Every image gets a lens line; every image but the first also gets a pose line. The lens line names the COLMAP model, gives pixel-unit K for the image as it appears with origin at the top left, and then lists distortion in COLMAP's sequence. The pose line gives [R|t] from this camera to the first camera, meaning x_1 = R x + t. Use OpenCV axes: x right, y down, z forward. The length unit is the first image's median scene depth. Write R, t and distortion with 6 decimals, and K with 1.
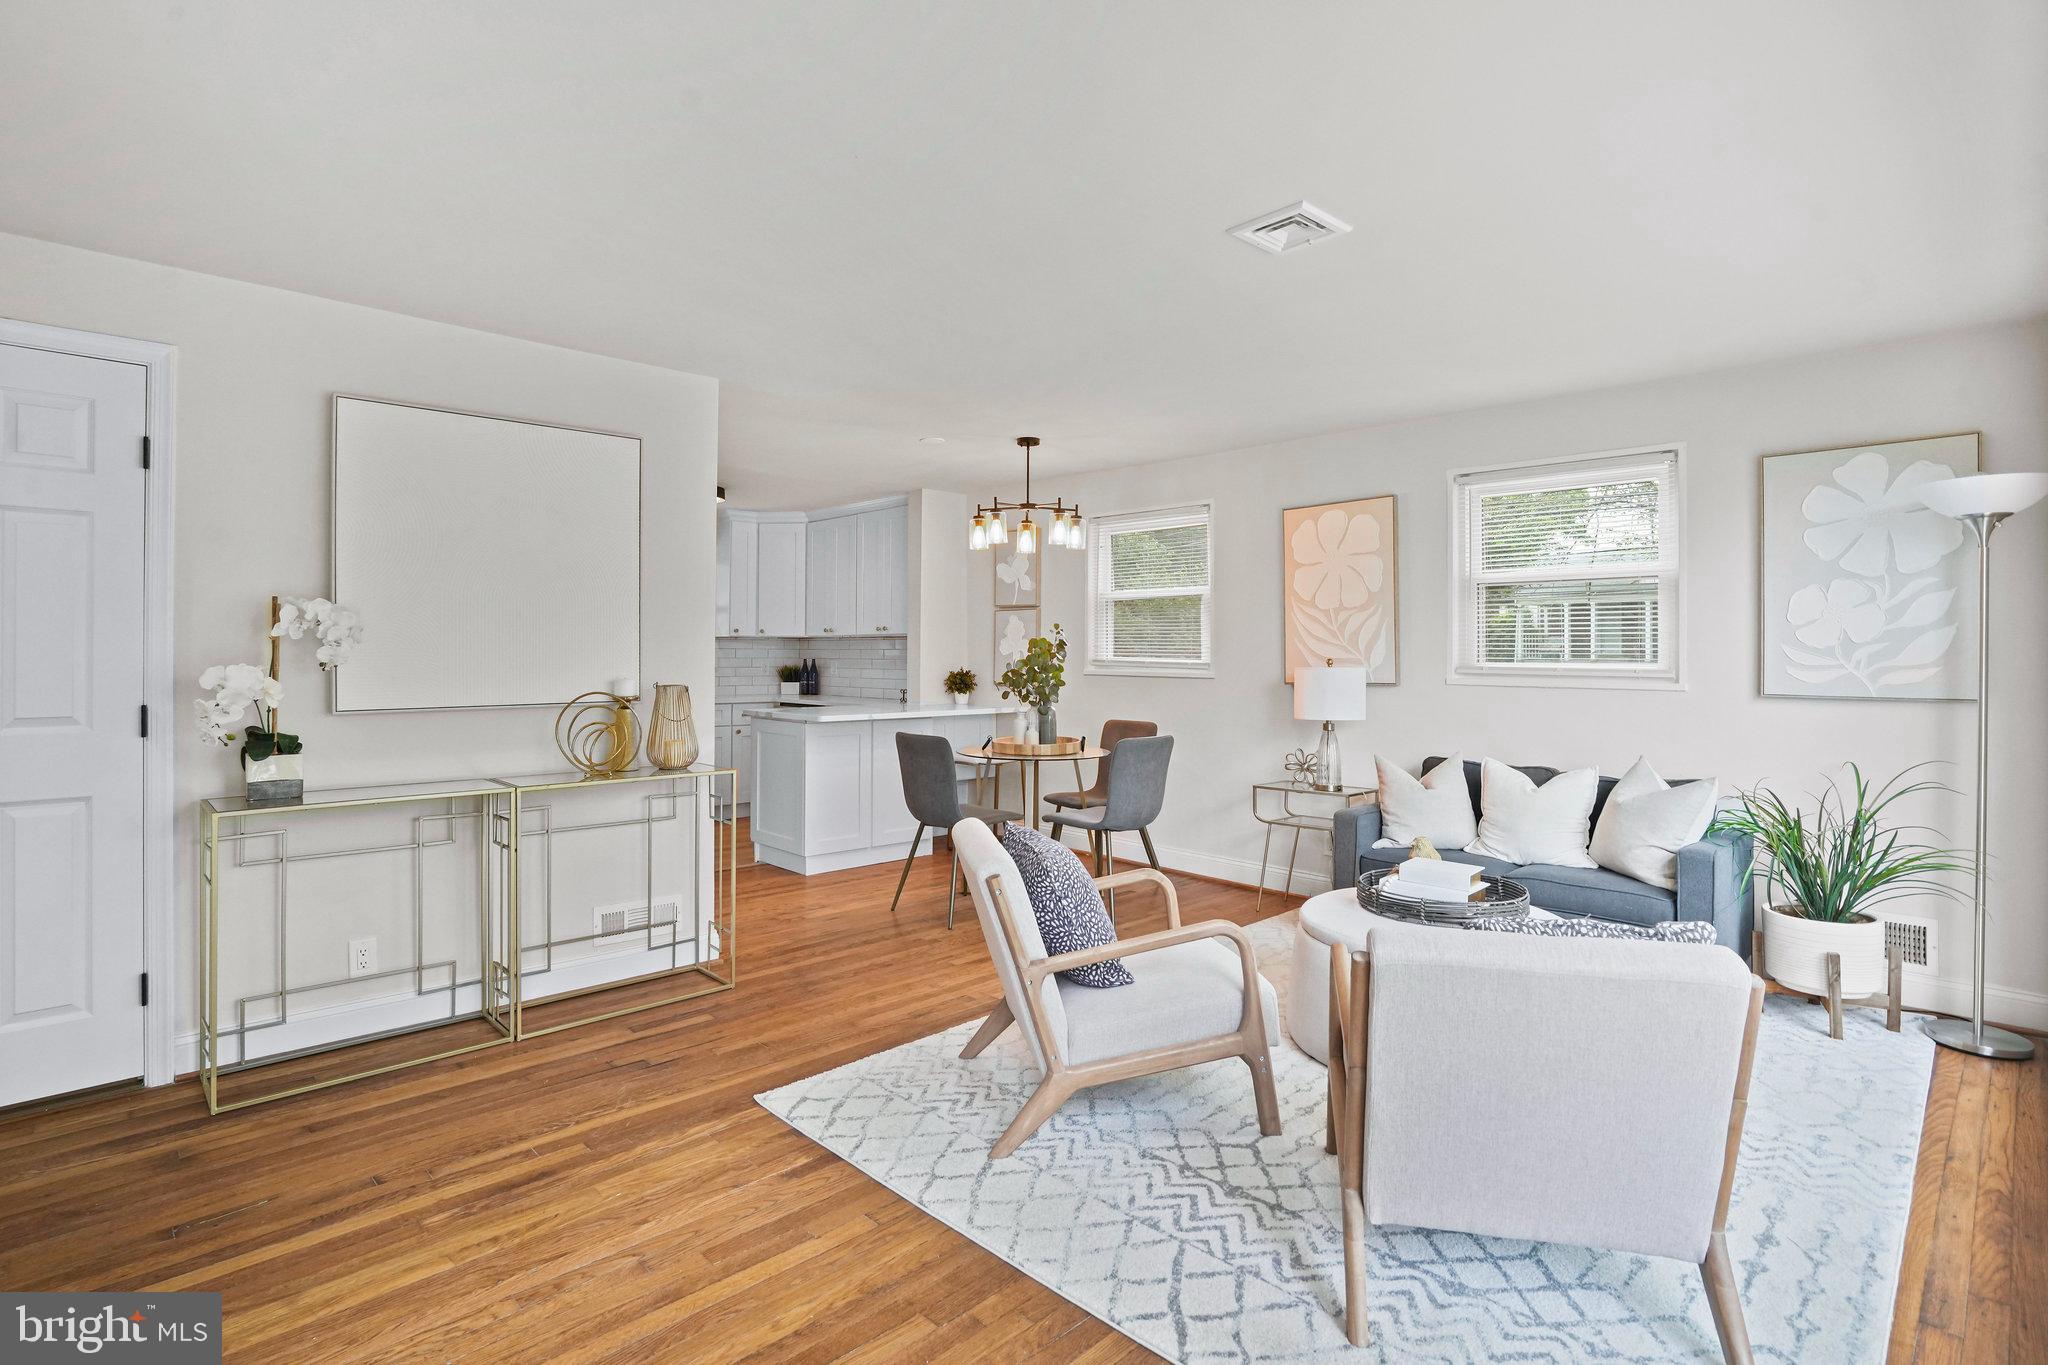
lens RADIAL K [[993.9, 0, 1003.8], [0, 993.9, 652.0], [0, 0, 1]] dist [-0.066883, 0.028503]
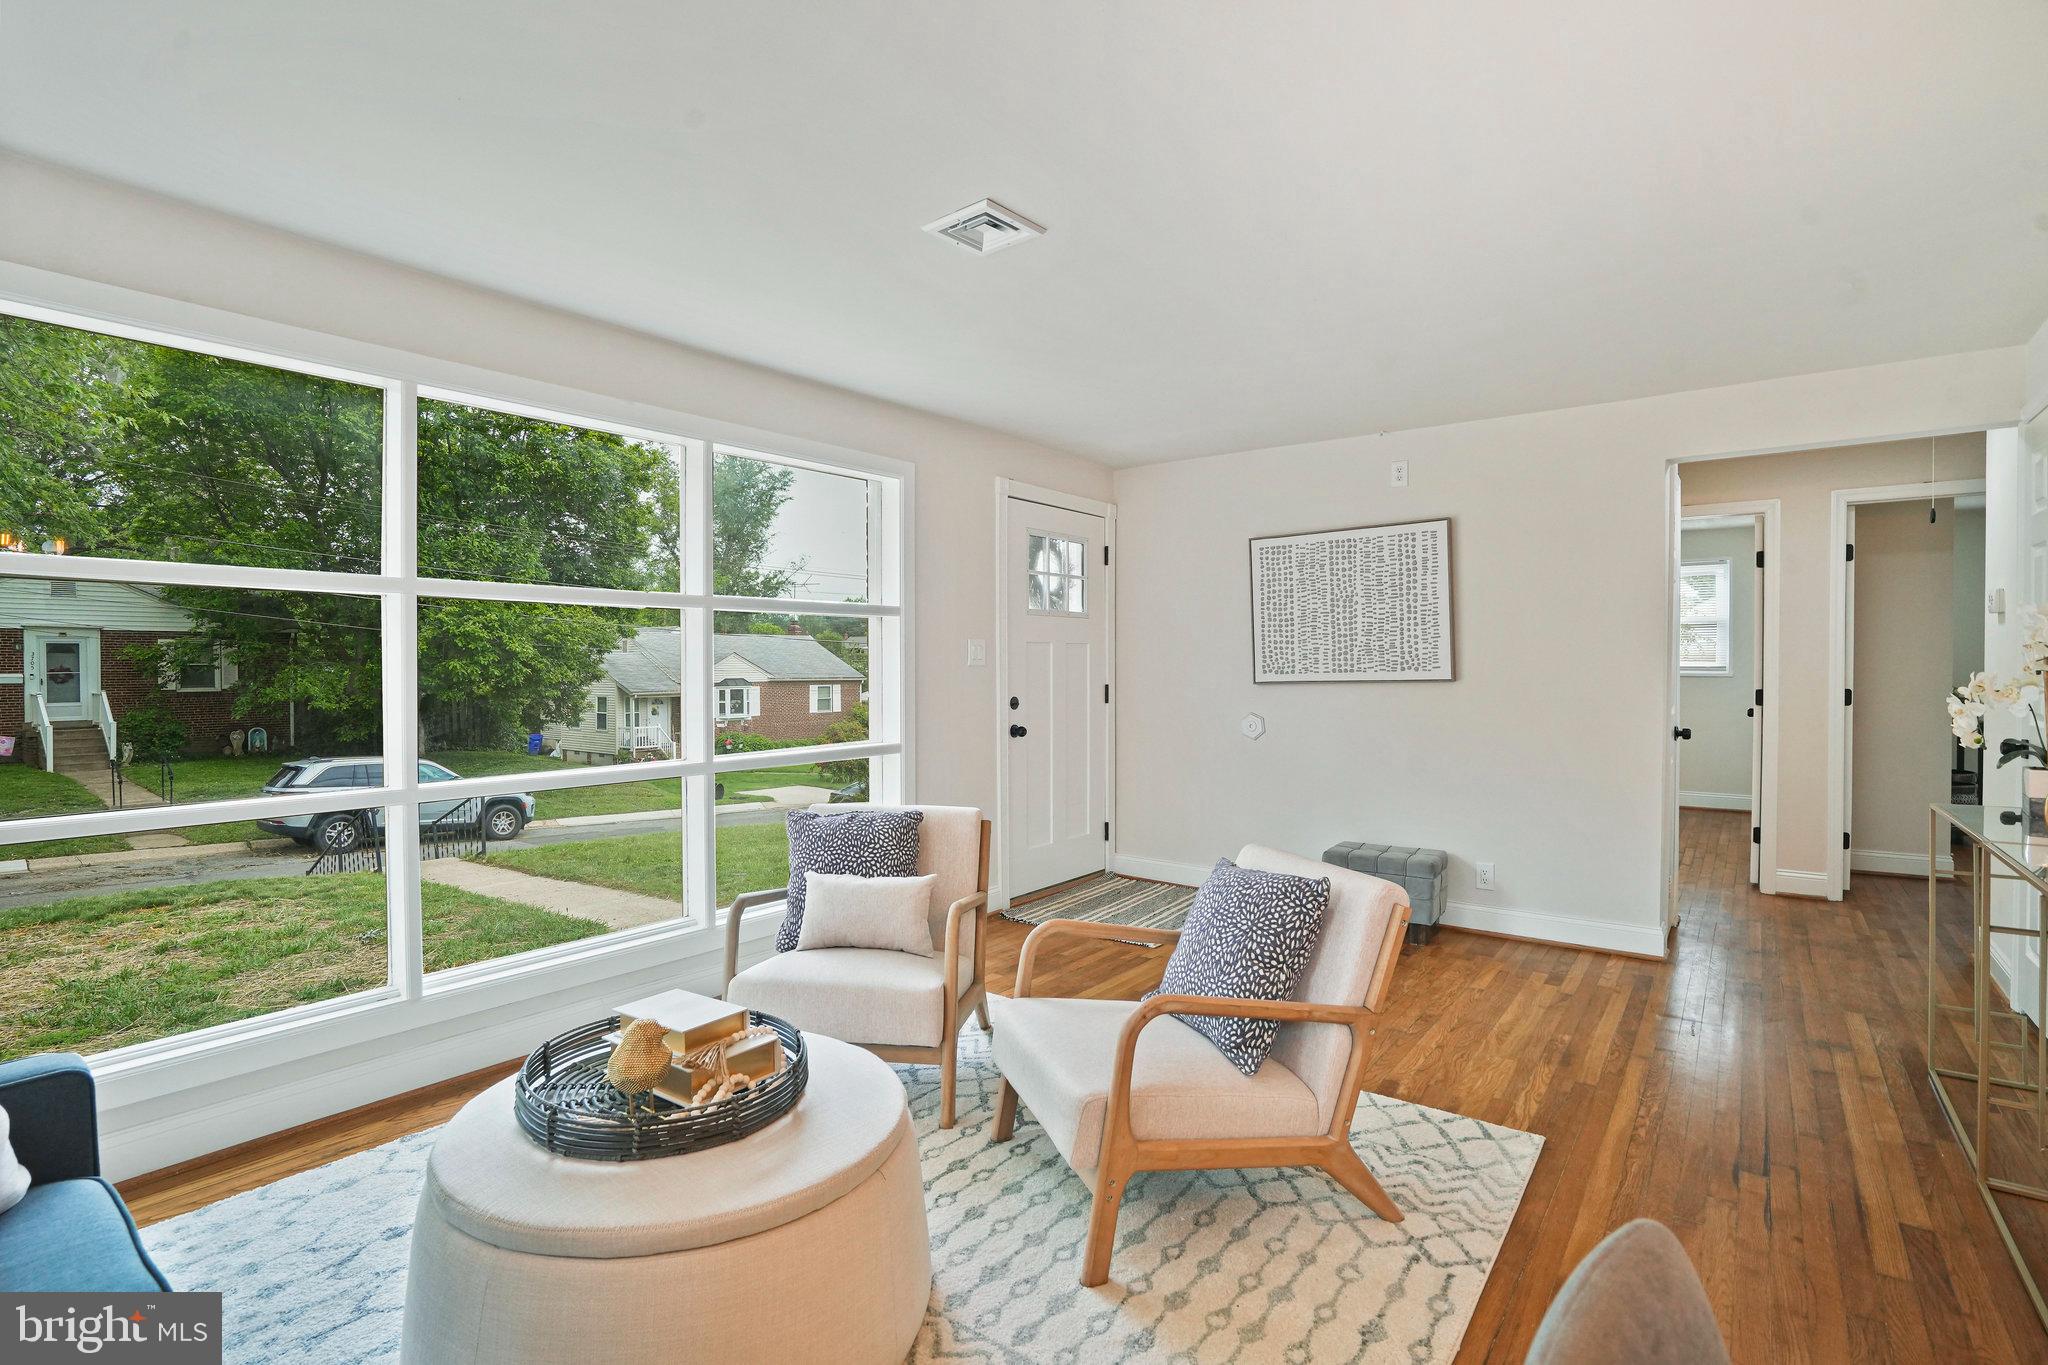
lens RADIAL K [[975.9, 0, 1015.7], [0, 975.9, 681.3], [0, 0, 1]] dist [-0.057243, 0.016132]
pose [[-0.988241, 0.001002, -0.152901, 0.241177], [-0.001123, 0.999904, 0.013809, 0.007476], [0.152900, 0.013818, -0.988145, 1.162229]]
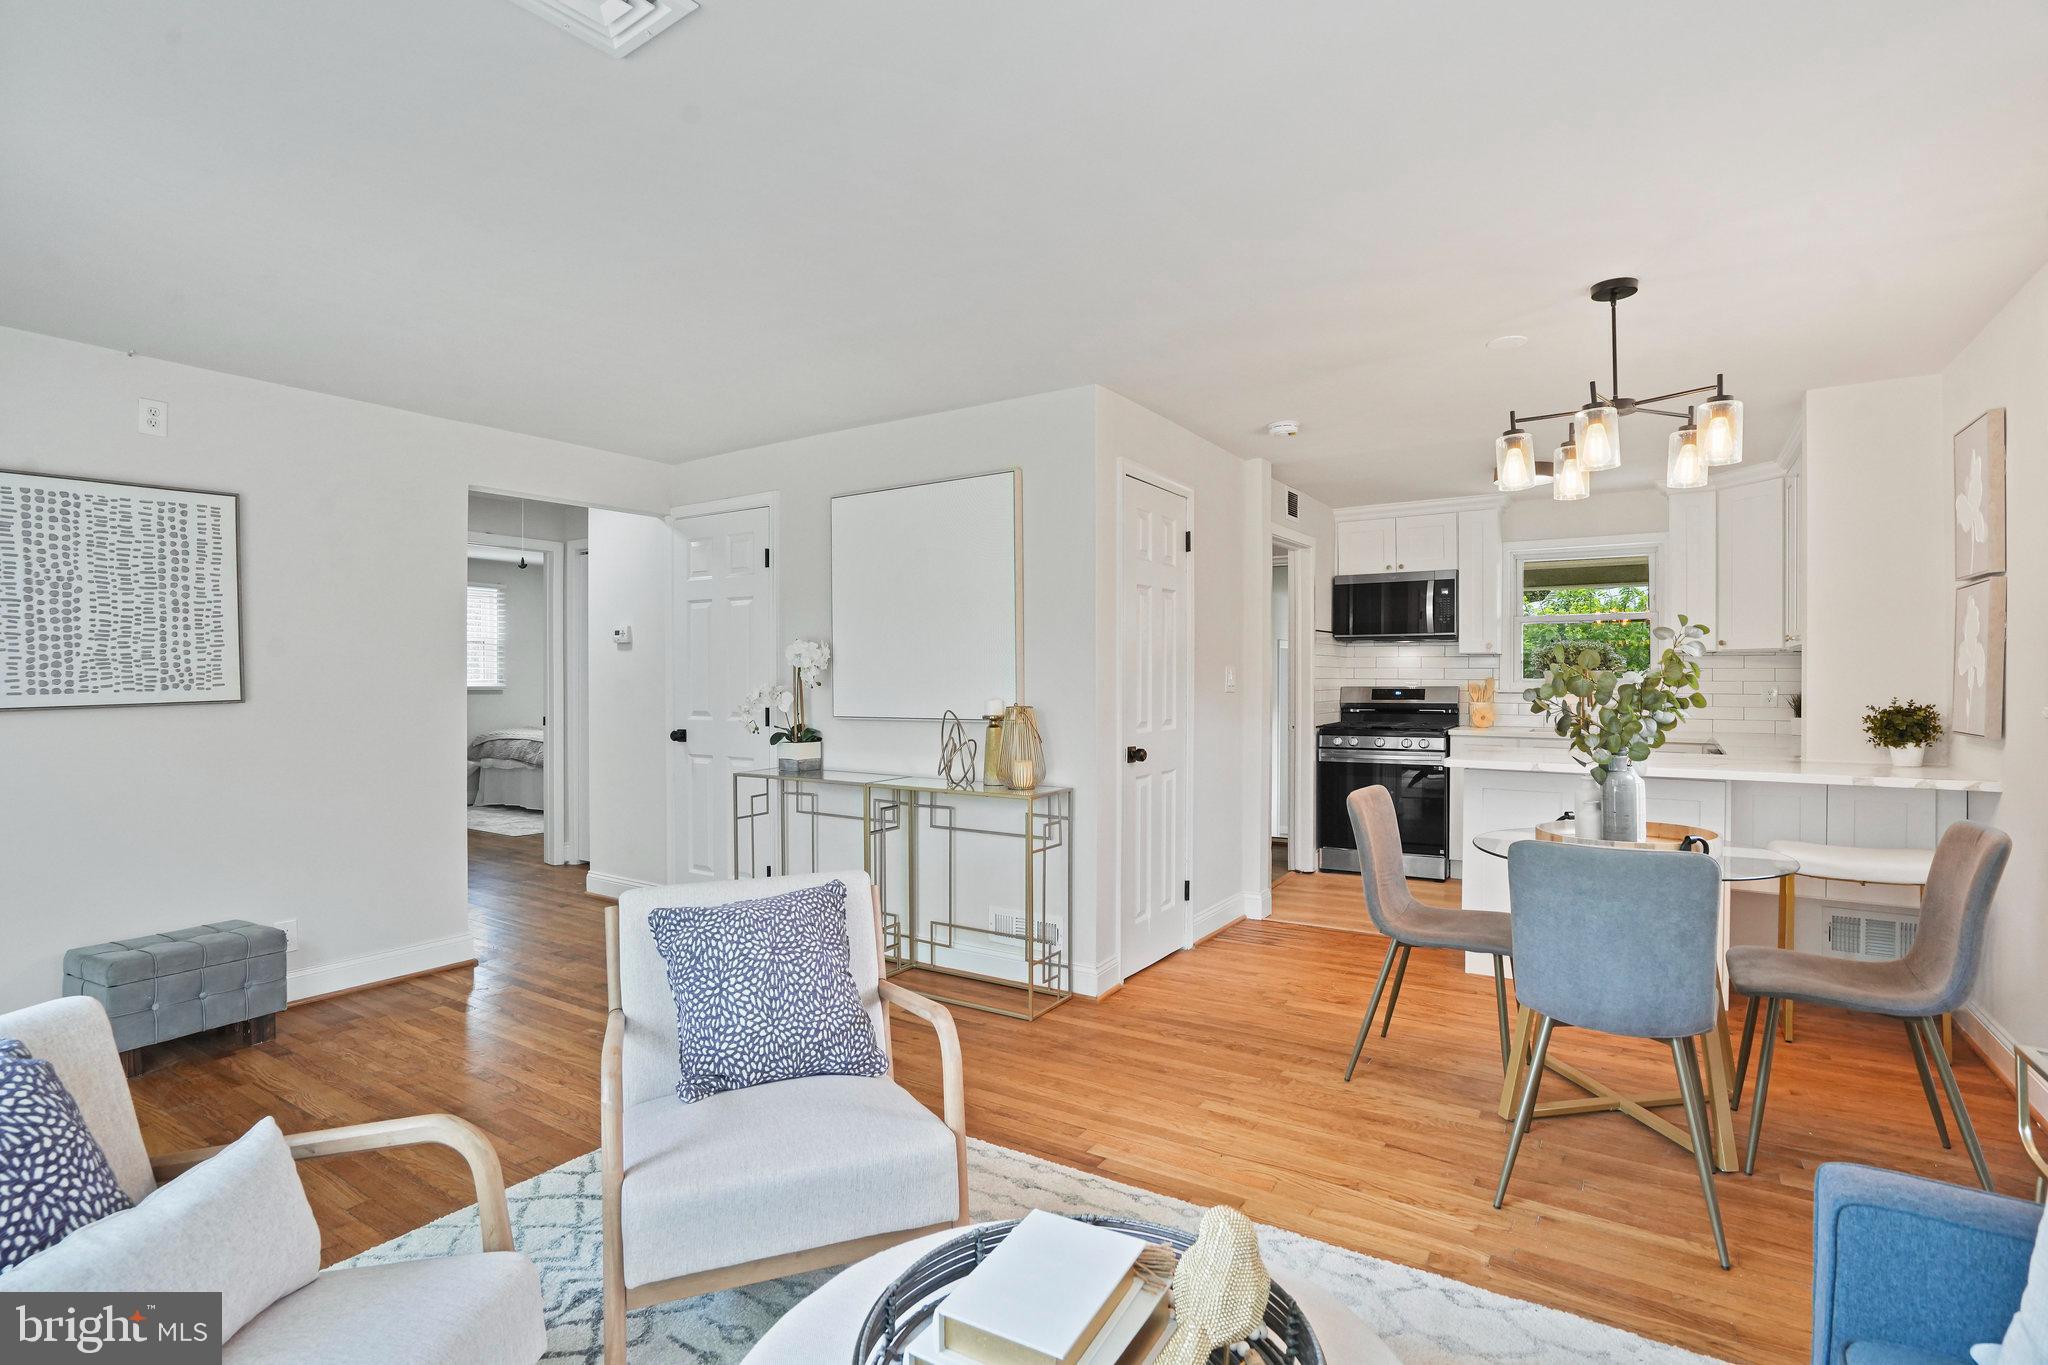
lens RADIAL K [[987.6, 0, 1024.0], [0, 987.6, 682.5], [0, 0, 1]] dist [-0.055686, 0.026321]
pose [[0.231139, 0.003438, -0.972915, 0.569552], [0.004092, 0.999981, 0.004506, 0.003450], [0.972912, -0.005022, 0.231121, 0.662273]]
